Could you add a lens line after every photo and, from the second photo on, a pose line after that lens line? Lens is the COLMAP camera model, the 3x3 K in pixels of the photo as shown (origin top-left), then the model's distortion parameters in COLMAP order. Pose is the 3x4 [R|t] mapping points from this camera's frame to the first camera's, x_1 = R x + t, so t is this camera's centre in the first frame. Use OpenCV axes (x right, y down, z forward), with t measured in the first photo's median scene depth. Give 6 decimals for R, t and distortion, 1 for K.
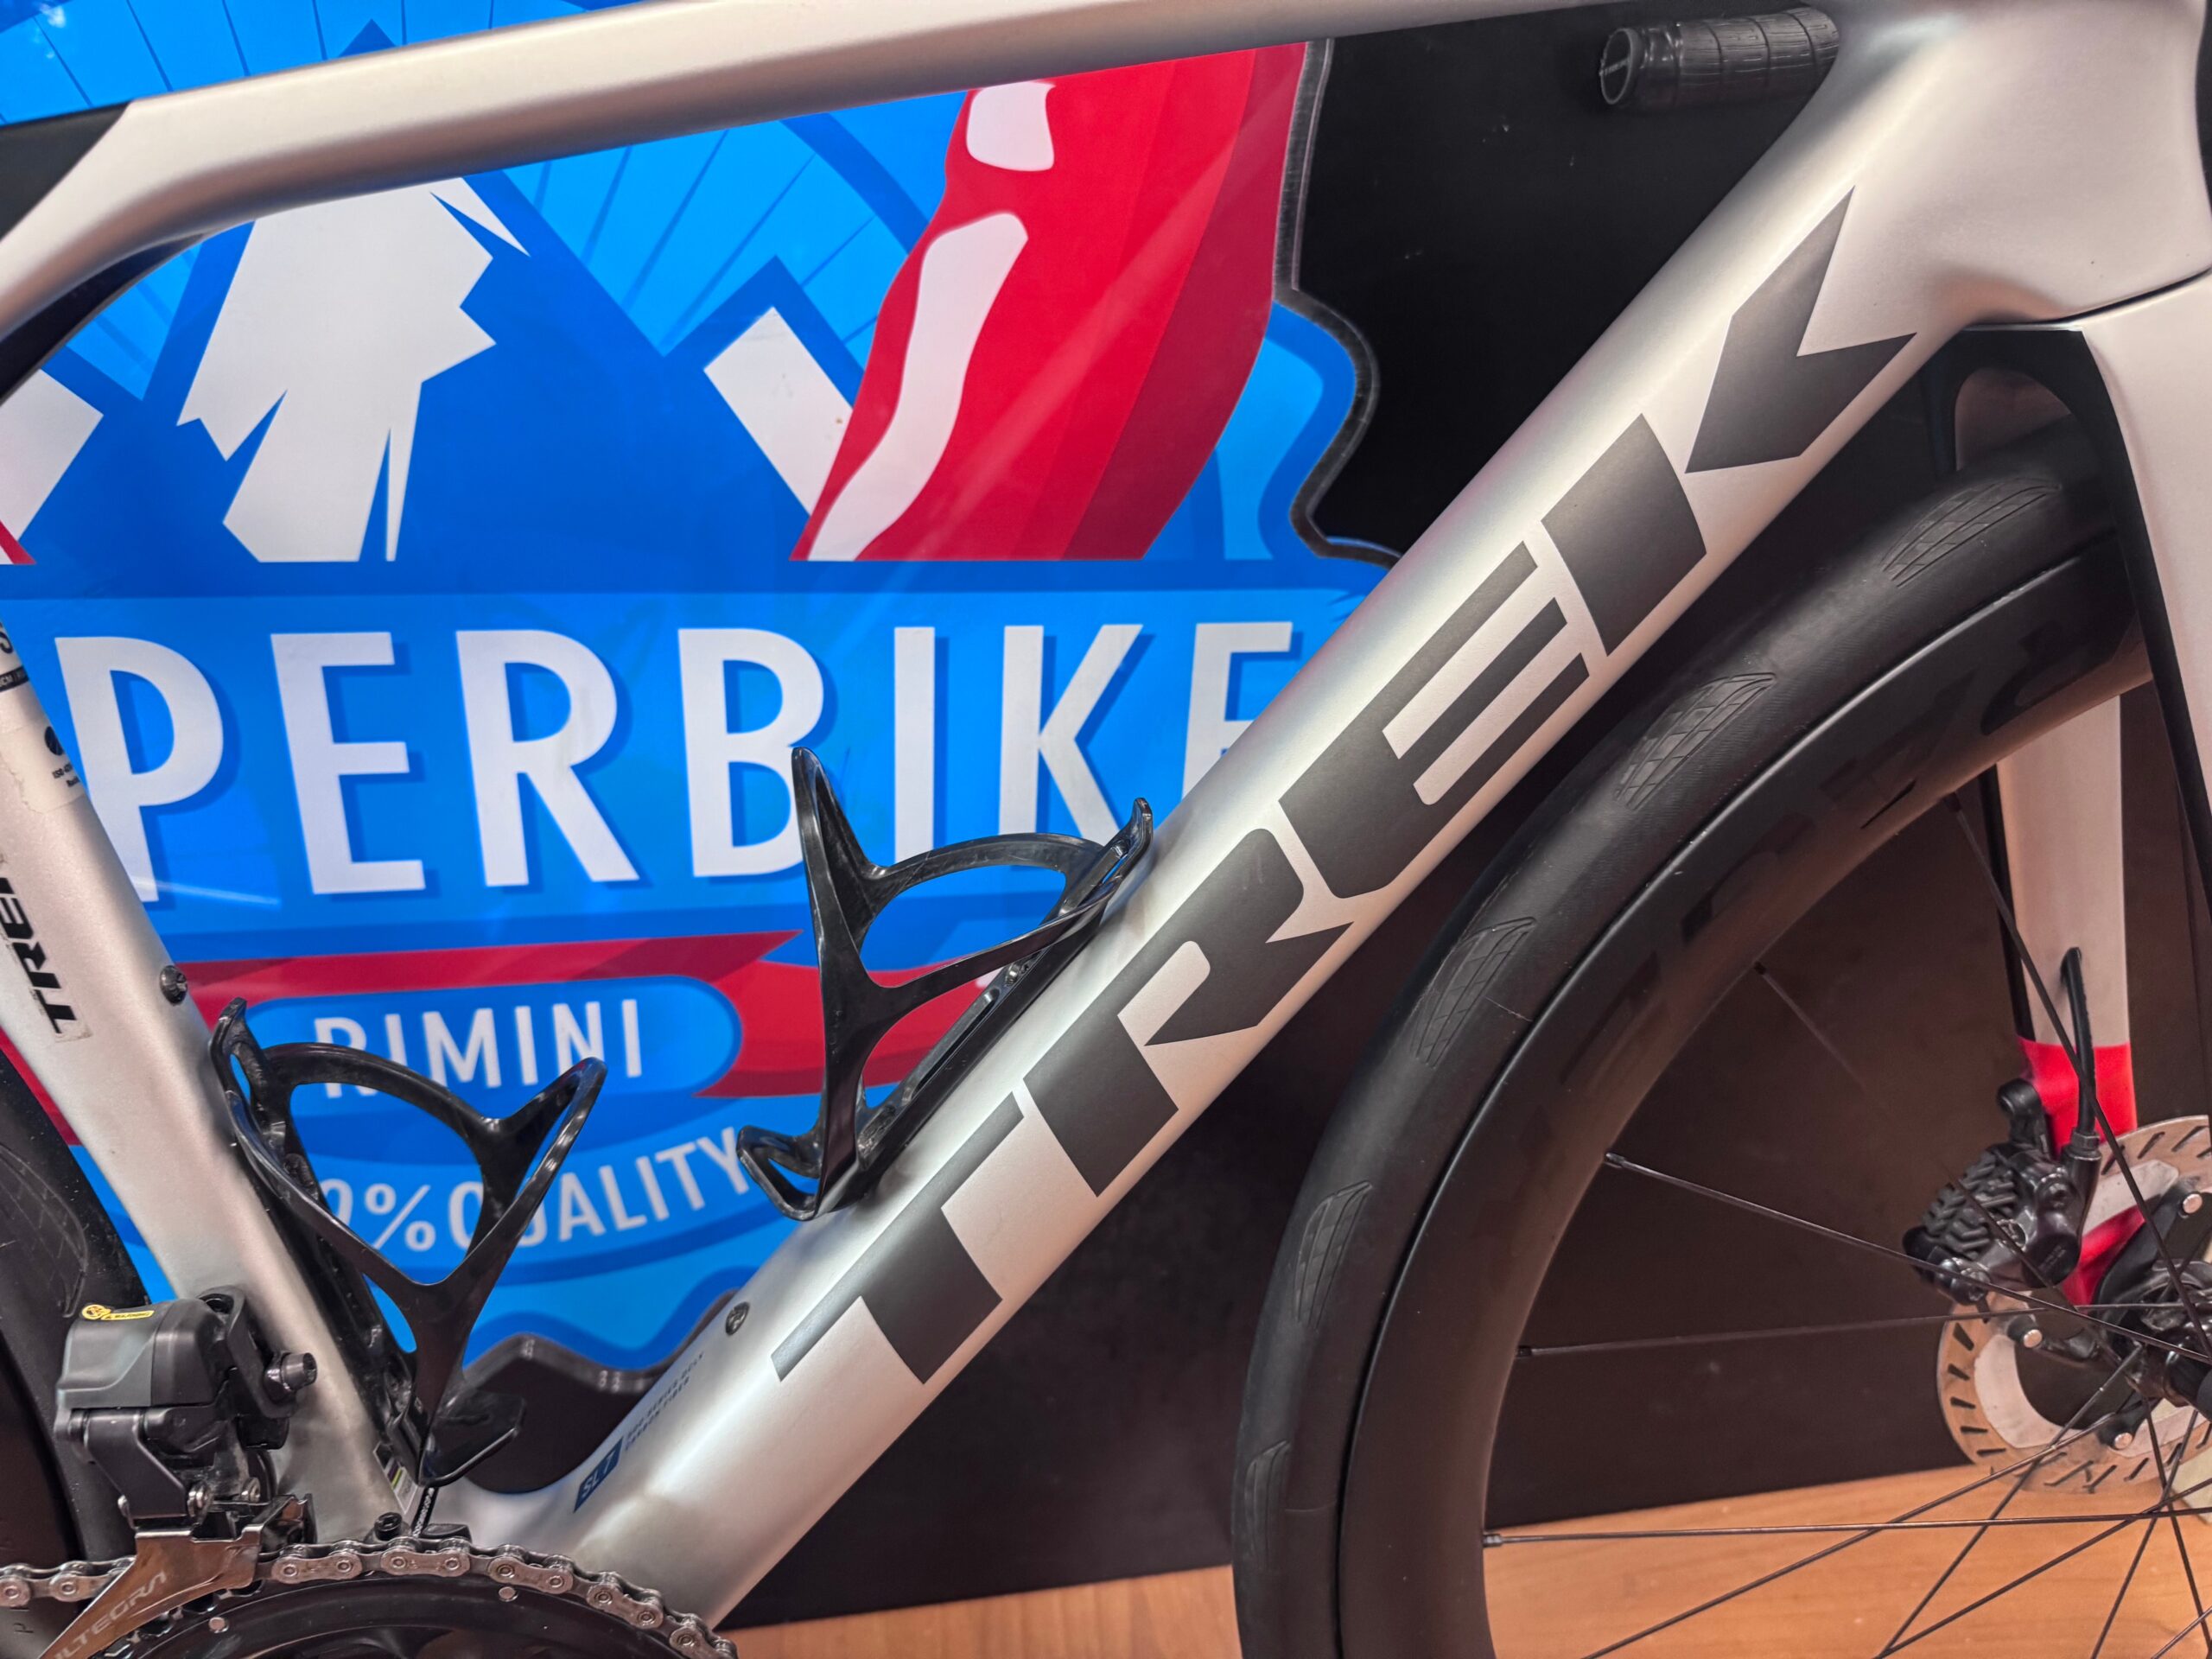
lens RADIAL K [[1611.9, 0, 1106.0], [0, 1611.9, 829.5], [0, 0, 1]] dist [0.037221, -0.075075]
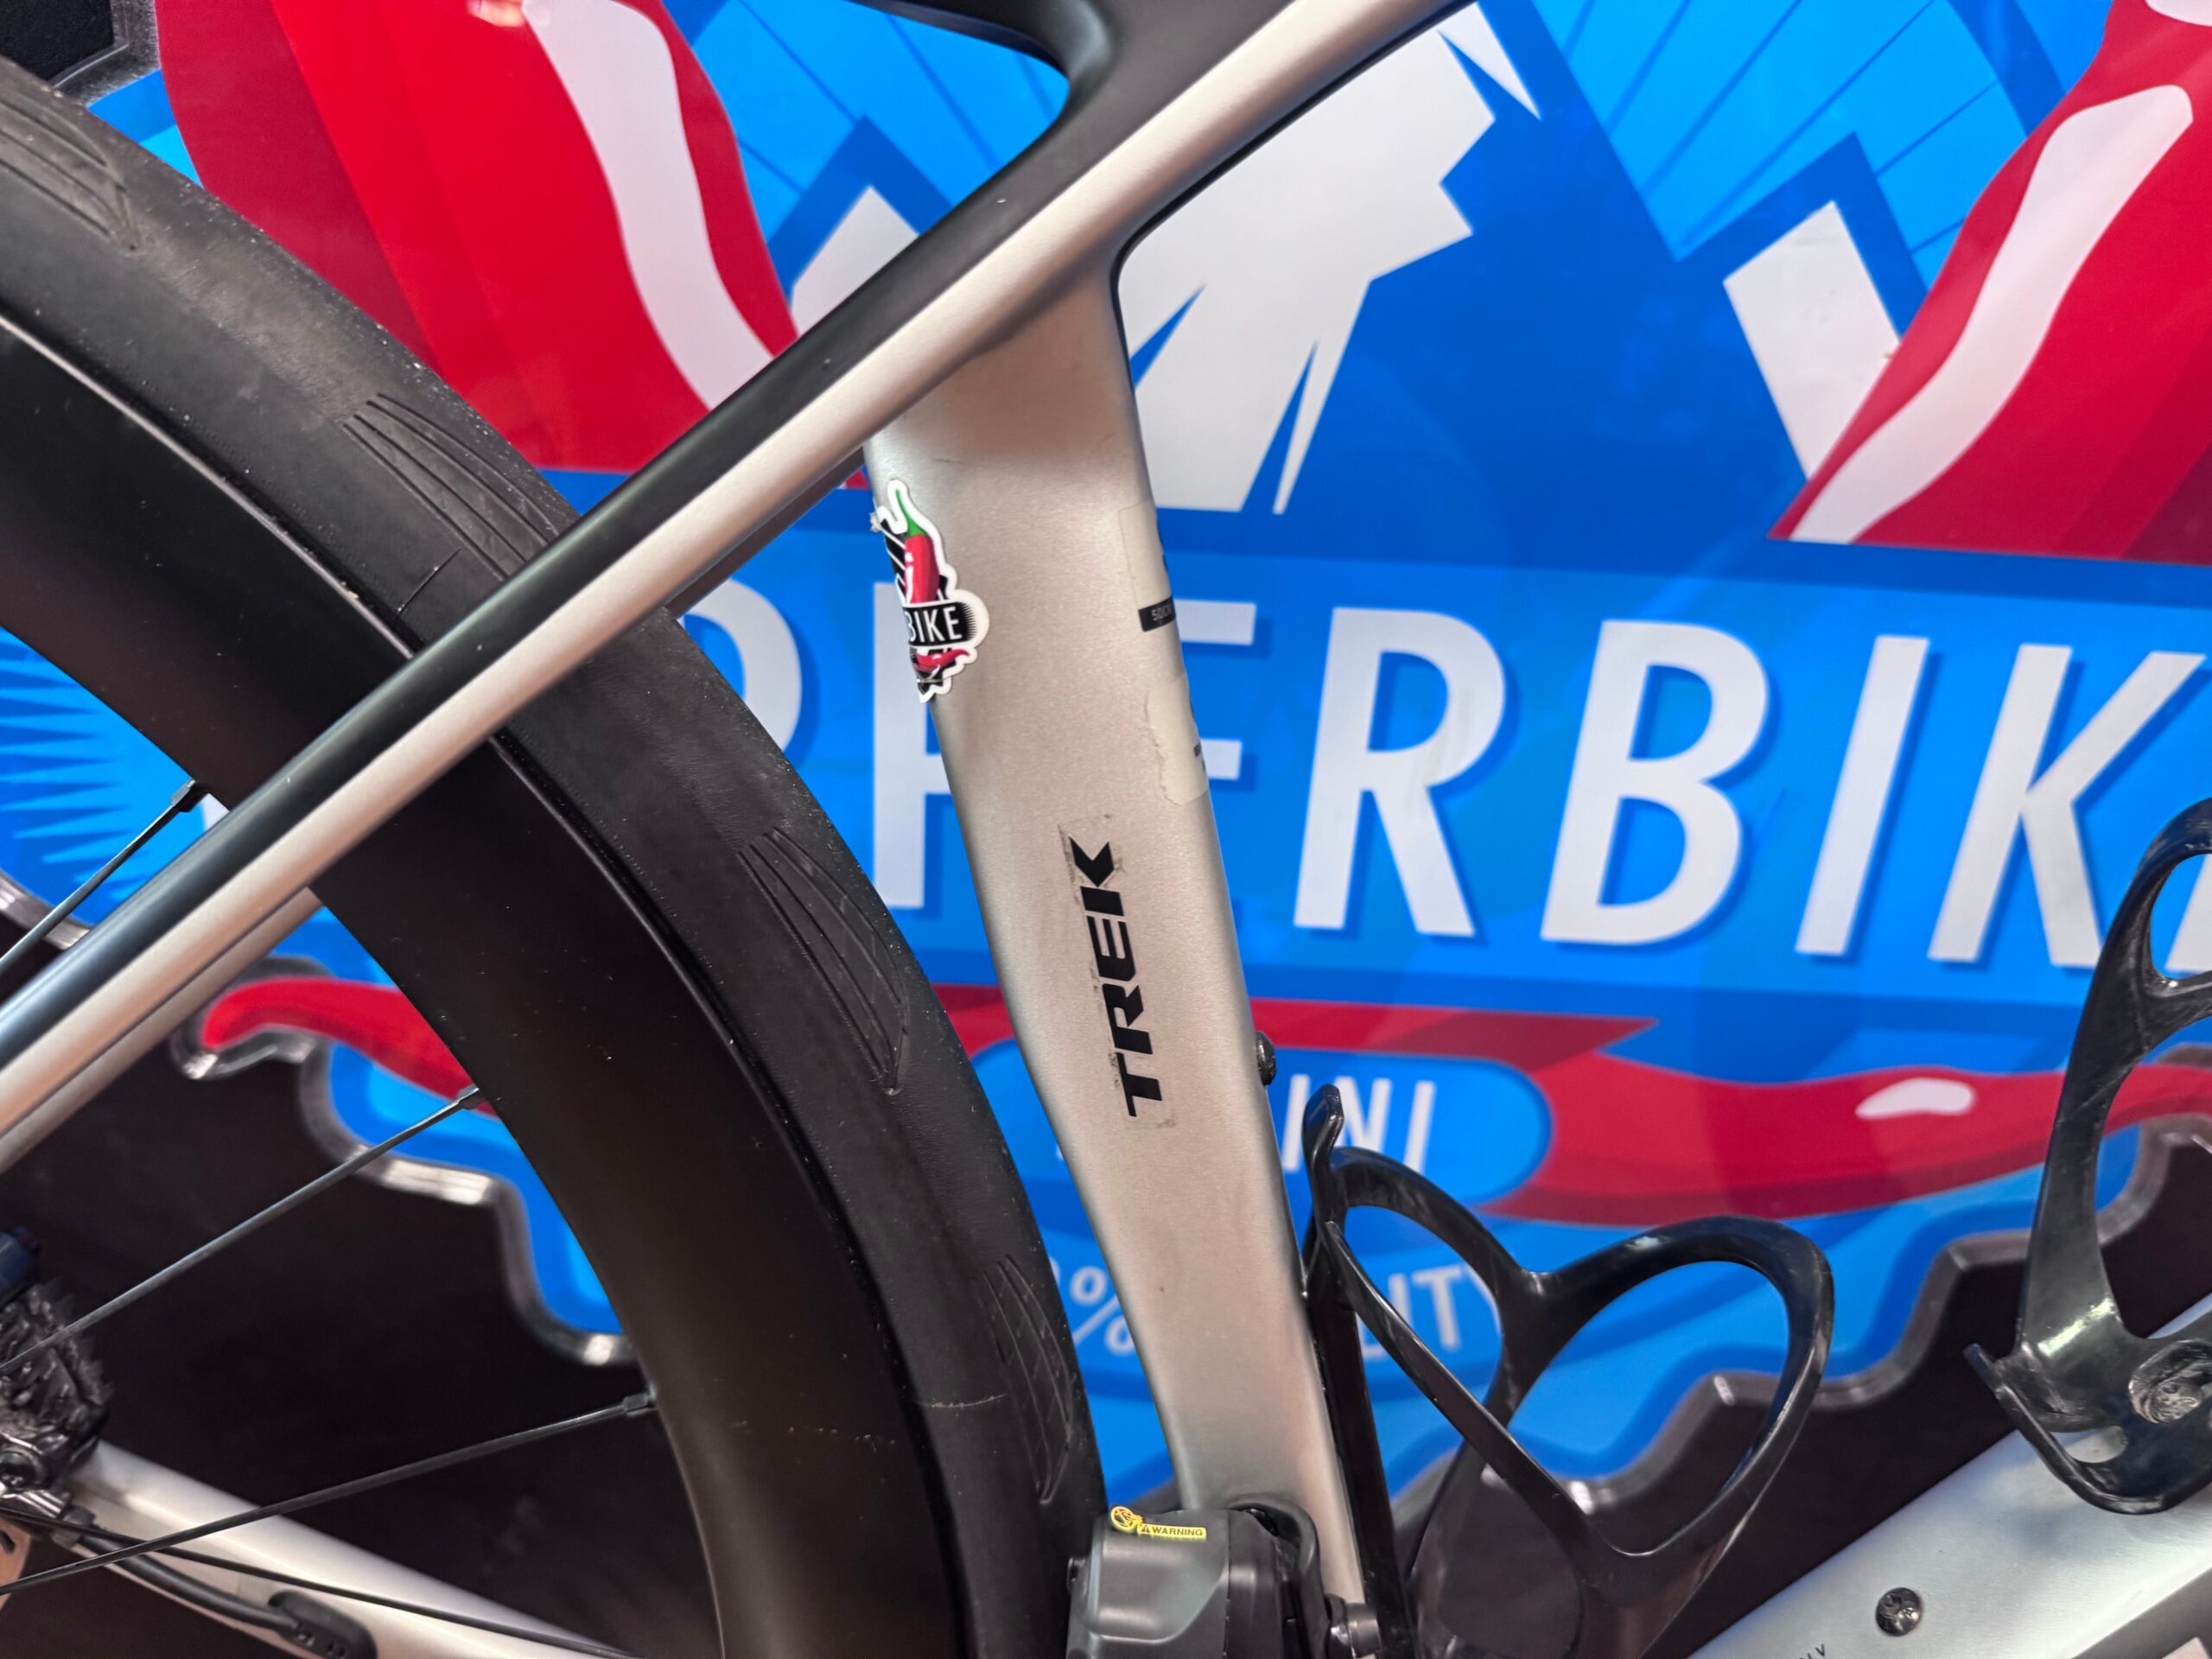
lens RADIAL K [[1610.0, 0, 1076.4], [0, 1610.0, 830.4], [0, 0, 1]] dist [0.081340, -0.125946]
pose [[0.980714, 0.089488, -0.173758, -0.399014], [-0.093287, 0.995544, -0.013801, 0.009992], [0.171749, 0.029744, 0.984692, 0.211877]]
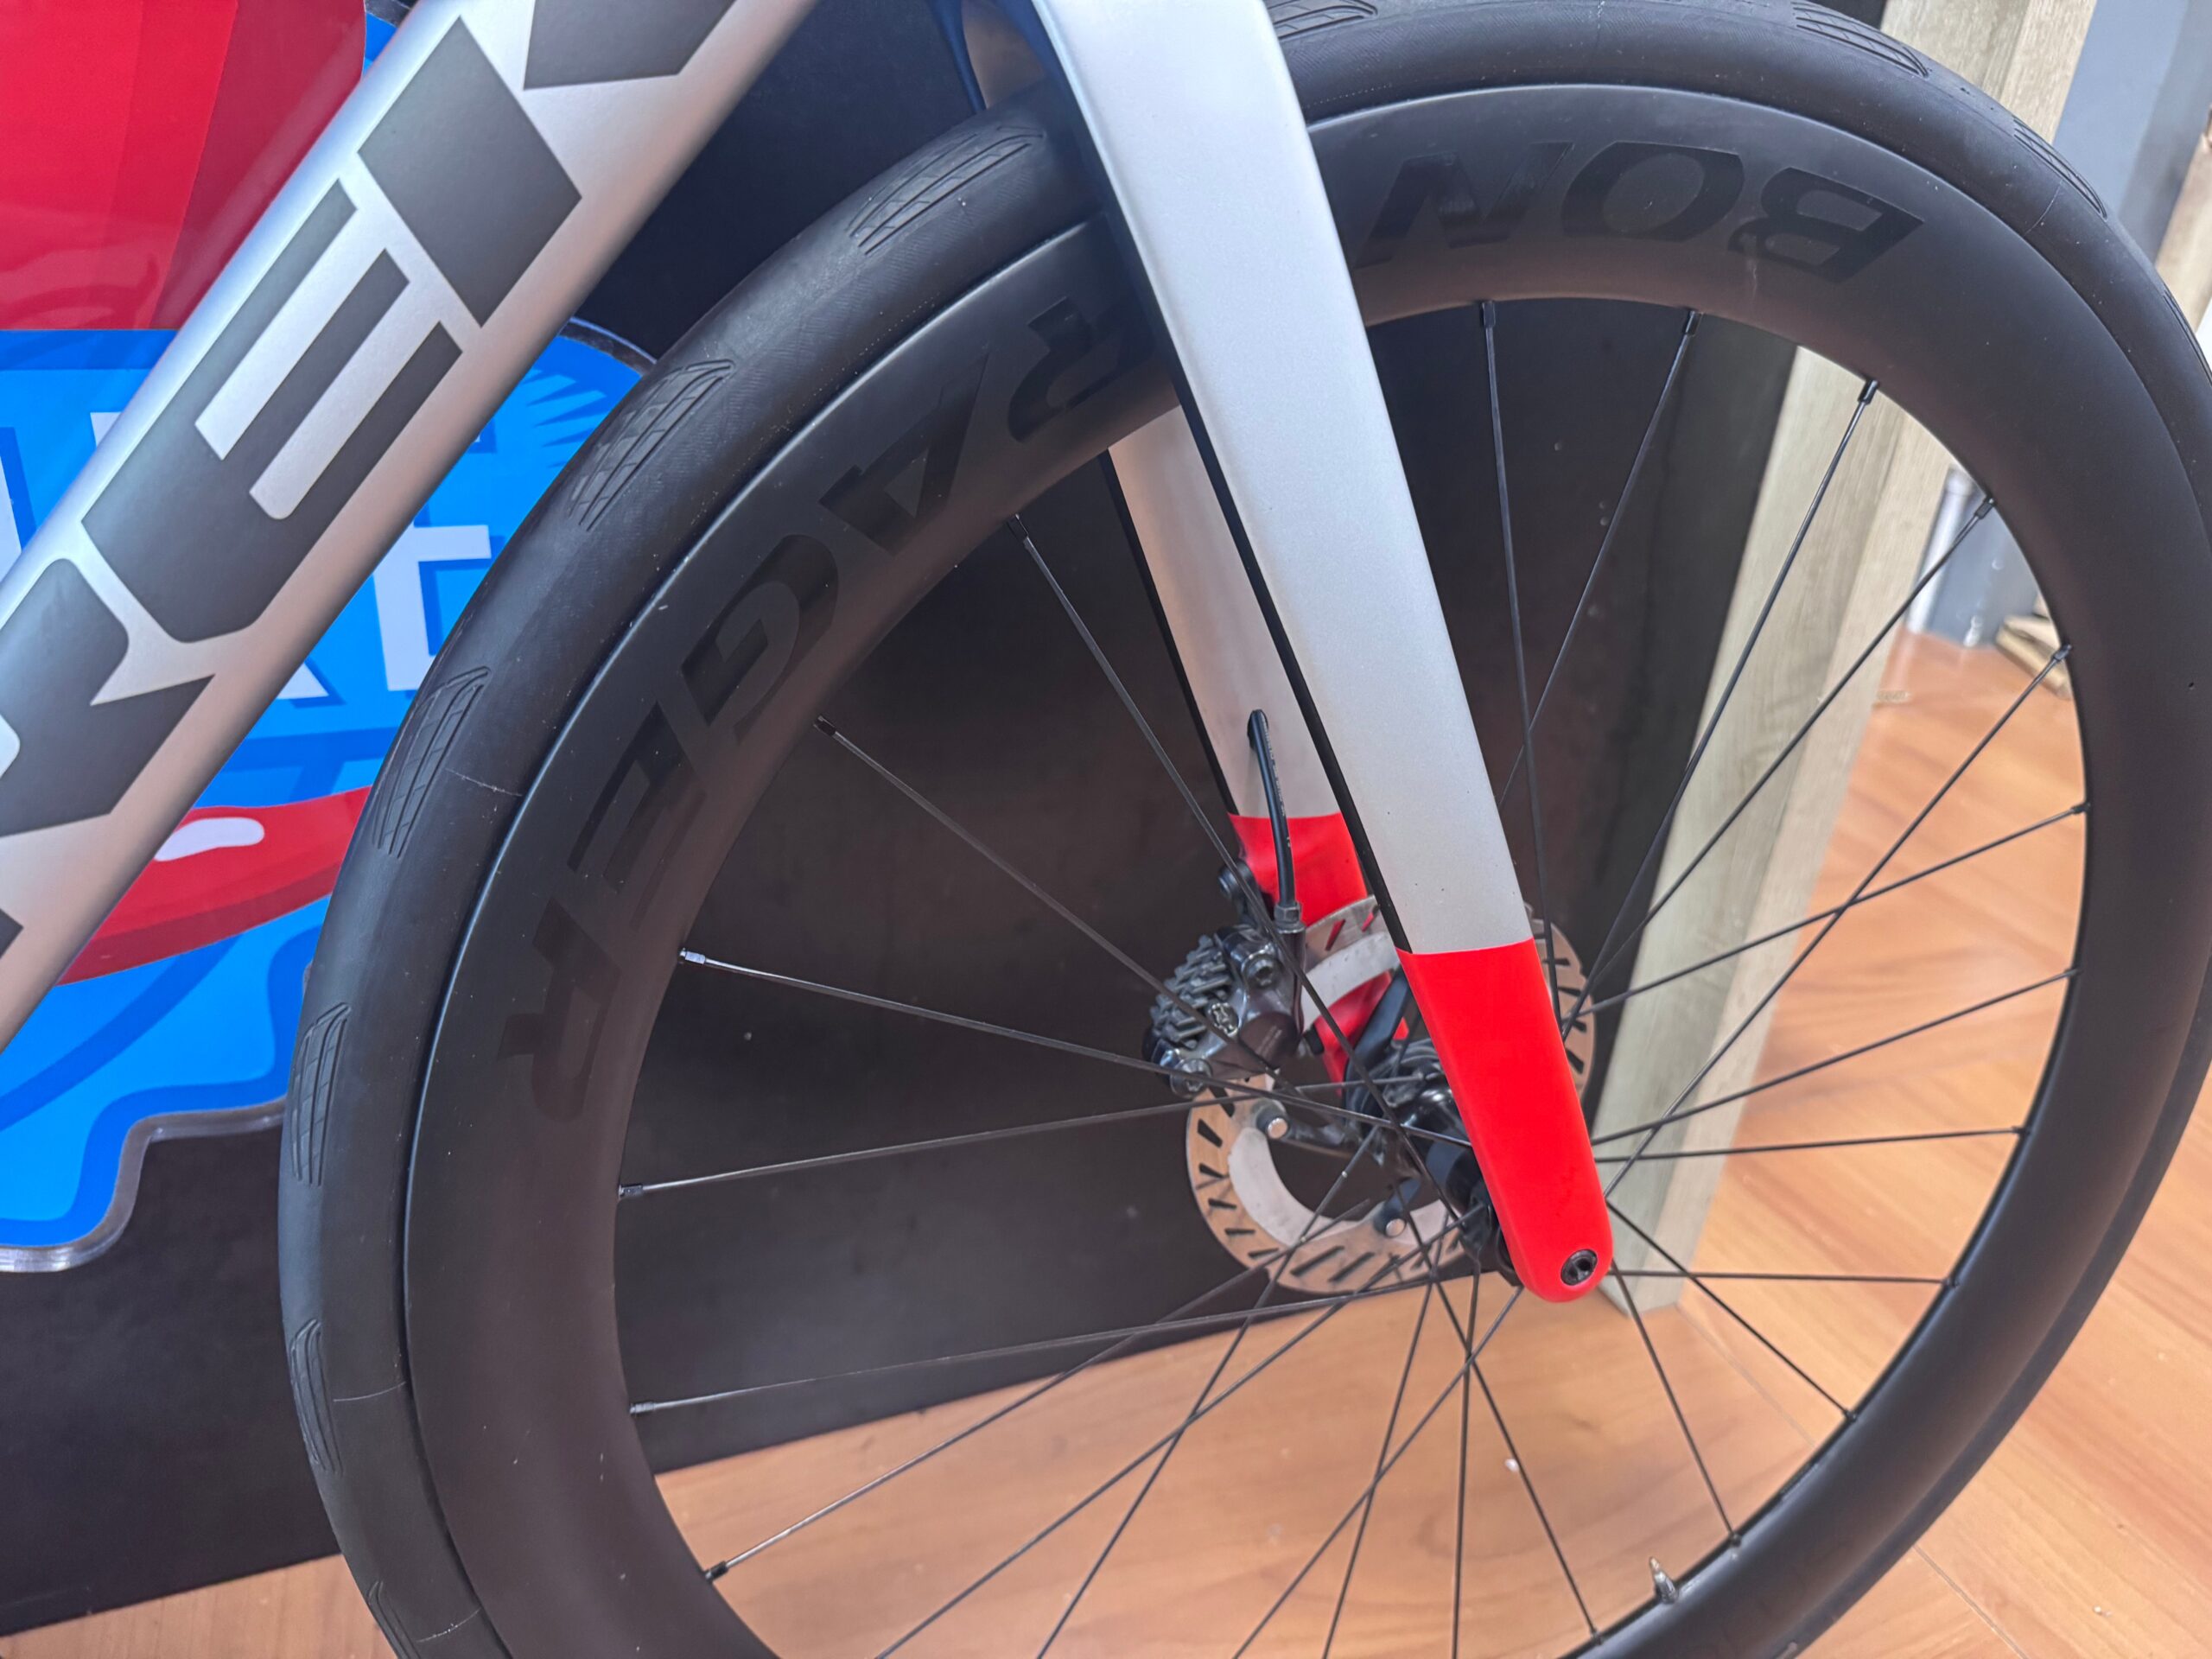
lens RADIAL K [[1611.9, 0, 1106.0], [0, 1611.9, 829.5], [0, 0, 1]] dist [0.037221, -0.075075]
pose [[0.980945, -0.067471, 0.182191, 0.324998], [0.059579, 0.997047, 0.048455, 0.089881], [-0.184923, -0.036677, 0.982068, 0.089874]]
